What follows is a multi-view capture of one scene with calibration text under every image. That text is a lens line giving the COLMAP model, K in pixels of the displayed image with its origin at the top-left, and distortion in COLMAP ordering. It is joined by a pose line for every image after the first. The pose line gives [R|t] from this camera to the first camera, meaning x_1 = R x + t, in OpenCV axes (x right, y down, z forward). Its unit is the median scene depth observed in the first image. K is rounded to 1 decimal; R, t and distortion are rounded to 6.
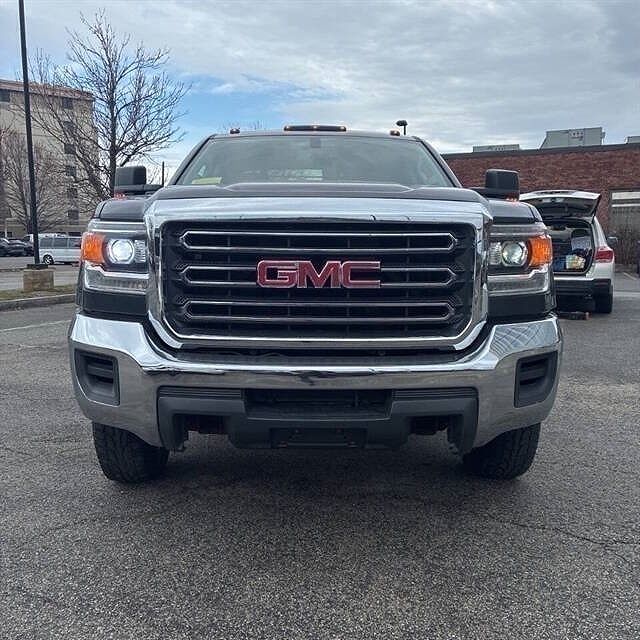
lens RADIAL K [[684.7, 0, 320.1], [0, 684.7, 290.6], [0, 0, 1]] dist [0.081536, -0.004143]
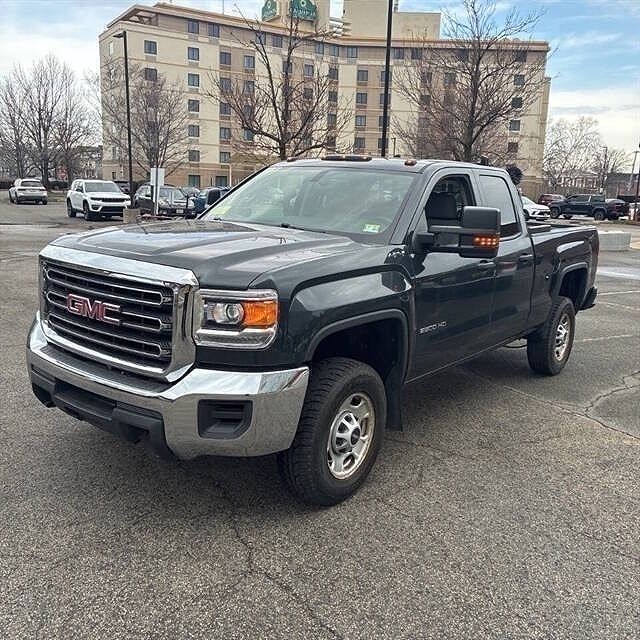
lens RADIAL K [[725.4, 0, 320.0], [0, 725.4, 320.0], [0, 0, 1]] dist [0.151698, 0.002829]
pose [[0.764774, 0.160394, -0.624015, 1.251103], [-0.093404, 0.985887, 0.138935, -0.244427], [0.637493, -0.047968, 0.768962, 0.136904]]
